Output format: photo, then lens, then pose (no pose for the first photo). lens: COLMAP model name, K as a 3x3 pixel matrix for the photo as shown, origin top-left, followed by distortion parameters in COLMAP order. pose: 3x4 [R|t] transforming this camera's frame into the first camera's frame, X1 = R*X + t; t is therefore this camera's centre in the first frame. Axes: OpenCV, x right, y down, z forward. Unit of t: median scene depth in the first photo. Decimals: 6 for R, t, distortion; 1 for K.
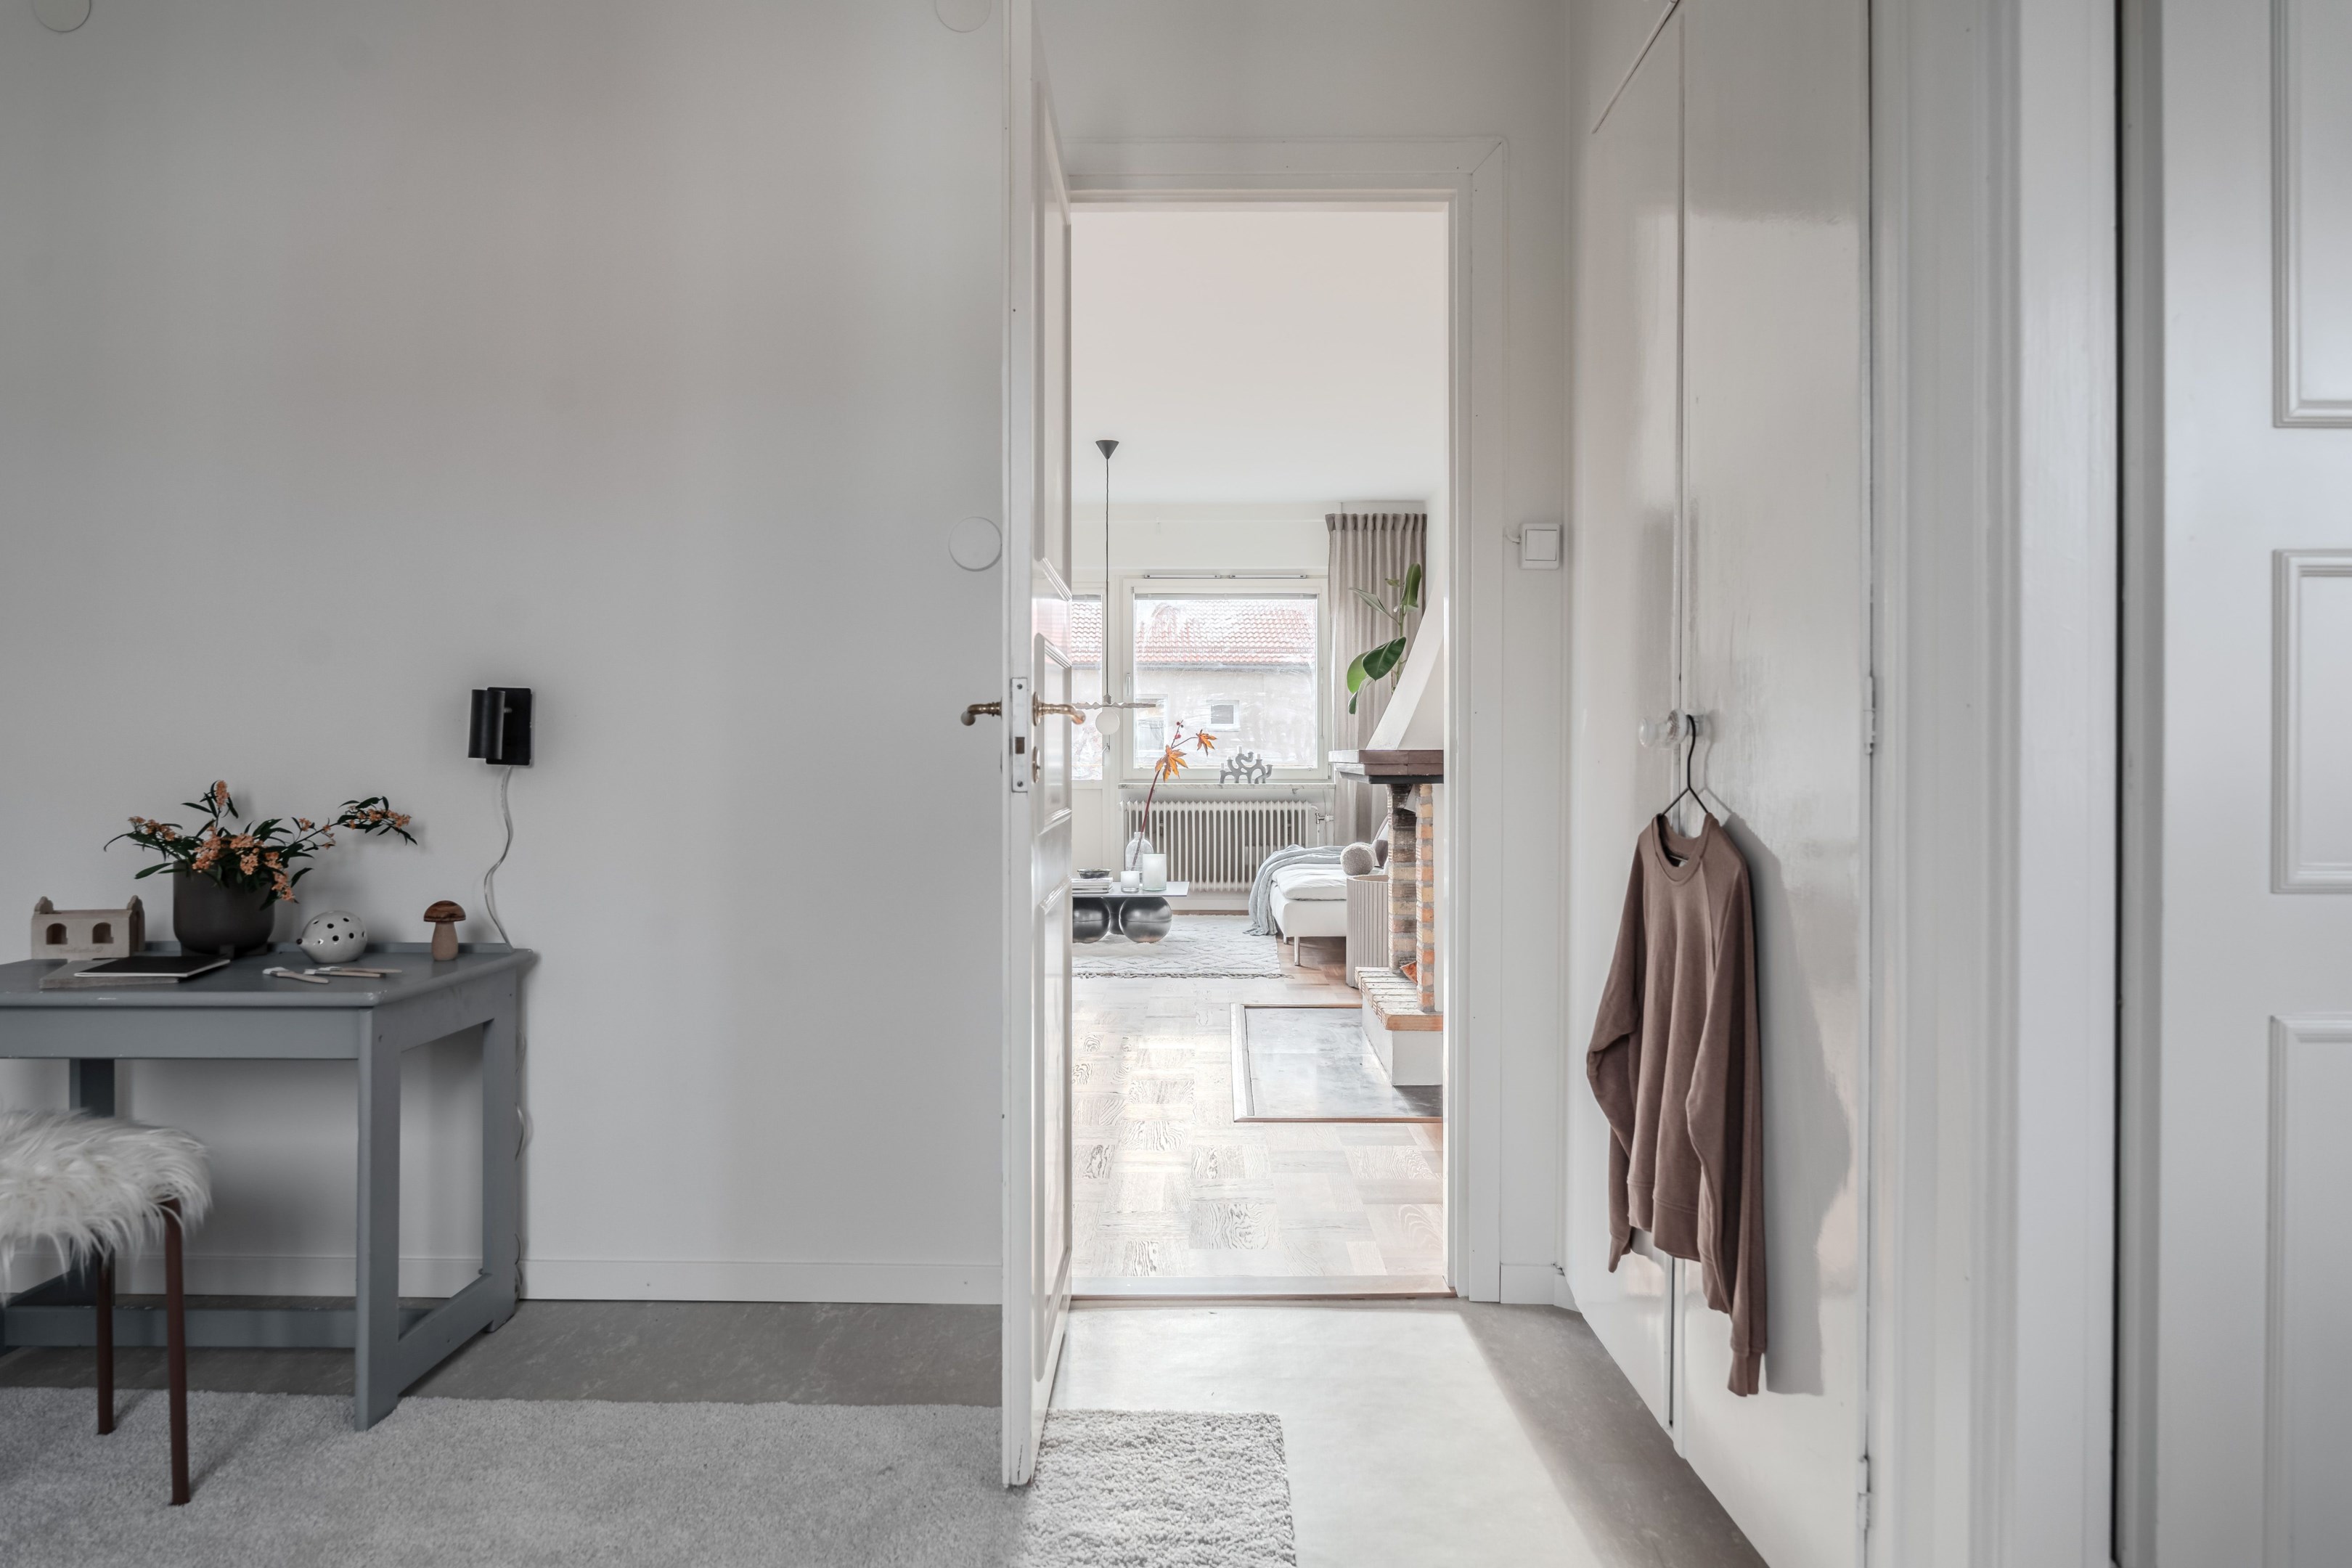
lens RADIAL K [[1630.8, 0, 1170.9], [0, 1630.8, 776.1], [0, 0, 1]] dist [-0.005750, -0.000146]
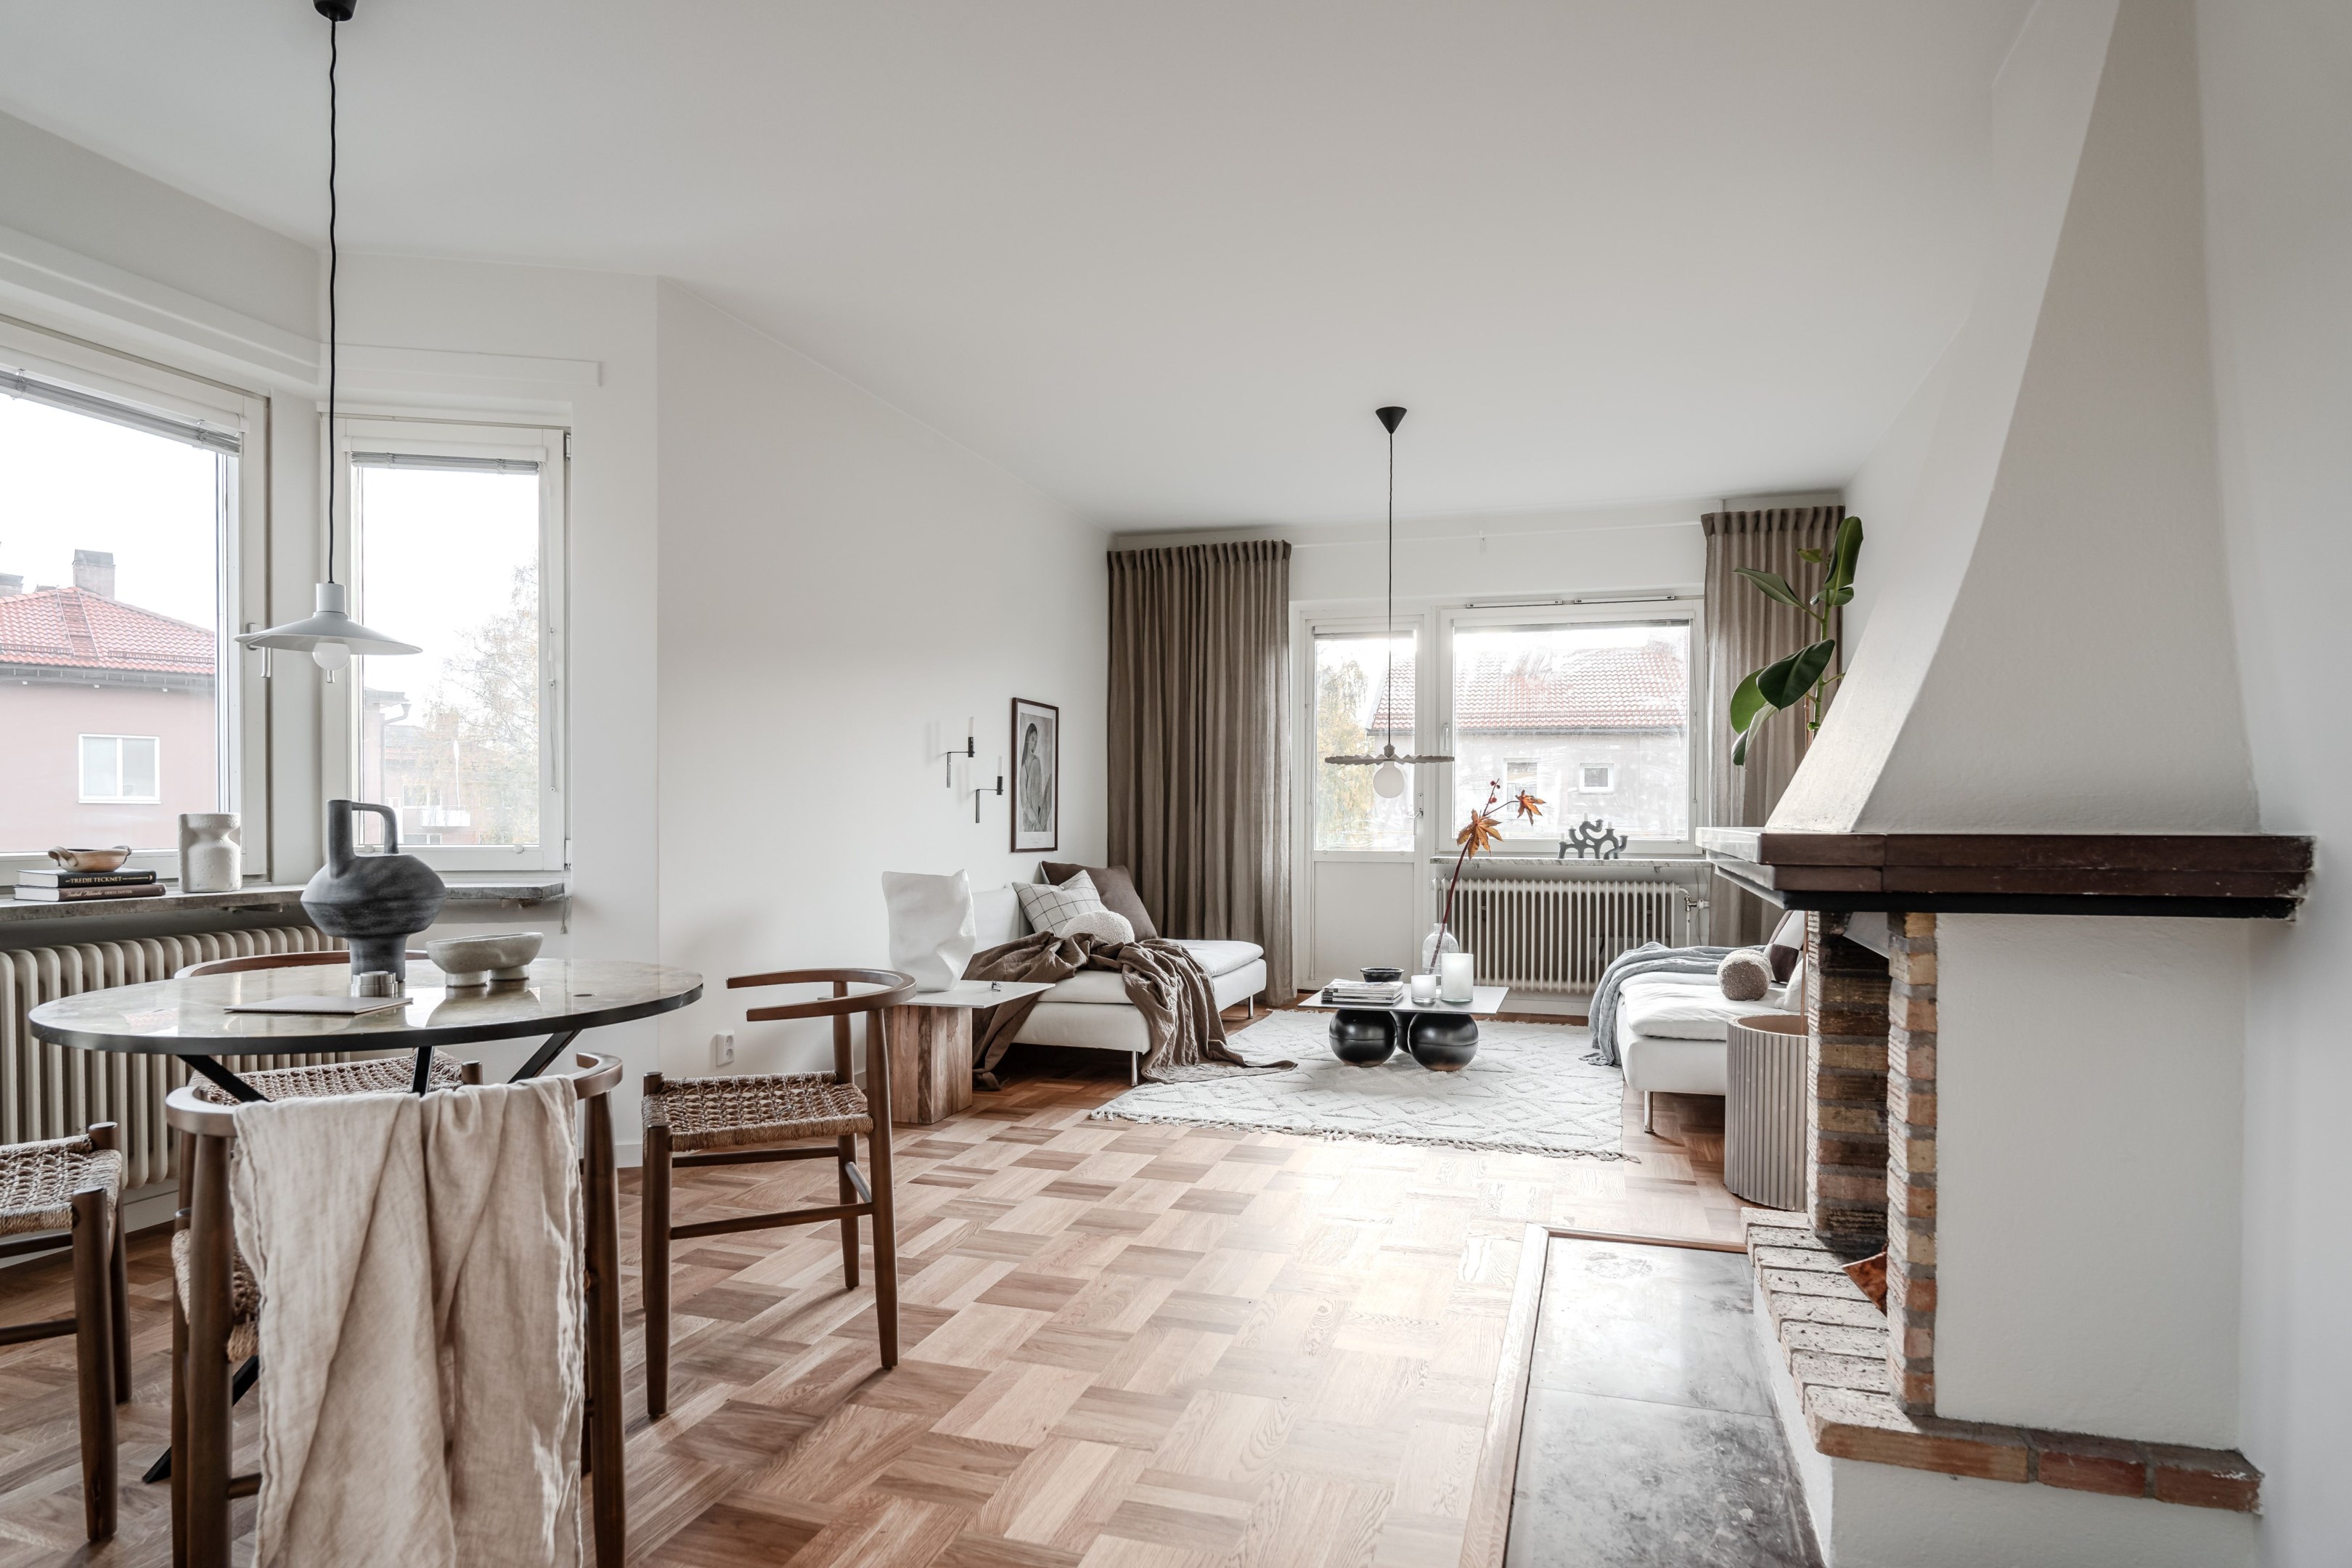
lens RADIAL K [[1289.4, 0, 1180.4], [0, 1289.4, 827.4], [0, 0, 1]] dist [-0.019026, 0.000913]
pose [[0.957022, 0.008862, -0.289880, 0.039635], [-0.009231, 0.999957, 0.000095, -0.010170], [0.289868, 0.002585, 0.957063, 0.377443]]
